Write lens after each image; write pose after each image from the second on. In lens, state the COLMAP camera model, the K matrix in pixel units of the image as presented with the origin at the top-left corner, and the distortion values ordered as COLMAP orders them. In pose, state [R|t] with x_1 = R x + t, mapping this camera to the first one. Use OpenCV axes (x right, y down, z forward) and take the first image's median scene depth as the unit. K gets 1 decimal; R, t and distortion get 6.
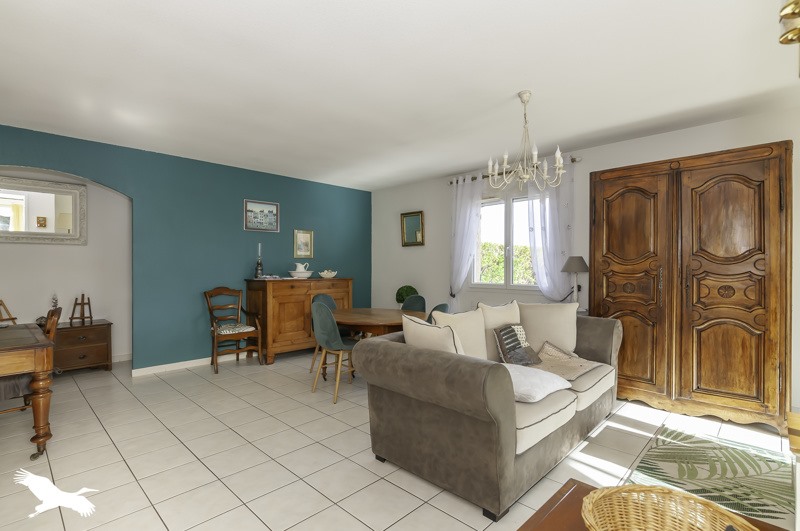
lens RADIAL K [[388.2, 0, 399.0], [0, 388.2, 265.9], [0, 0, 1]] dist [0.000394, 0.001148]
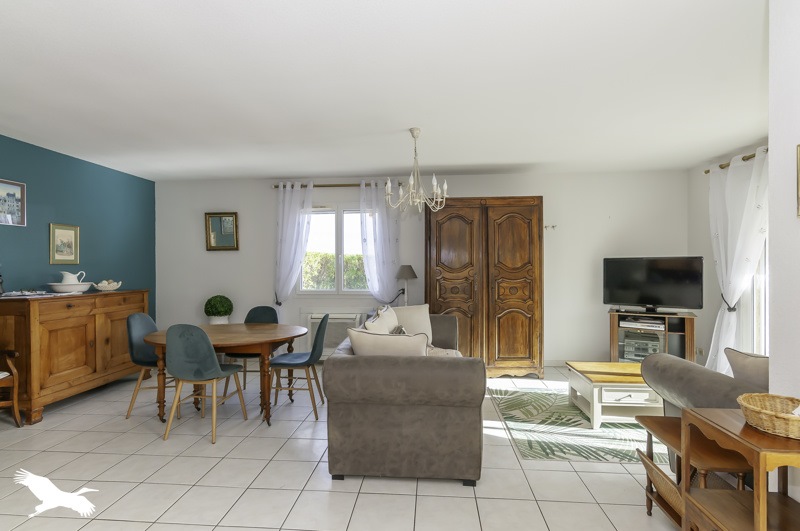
lens RADIAL K [[388.2, 0, 399.2], [0, 388.2, 265.7], [0, 0, 1]] dist [0.000394, 0.001148]
pose [[0.772196, -0.001358, 0.635382, -0.377157], [0.003312, 0.999993, -0.001888, -0.023883], [-0.635375, 0.003562, 0.772195, 0.098727]]
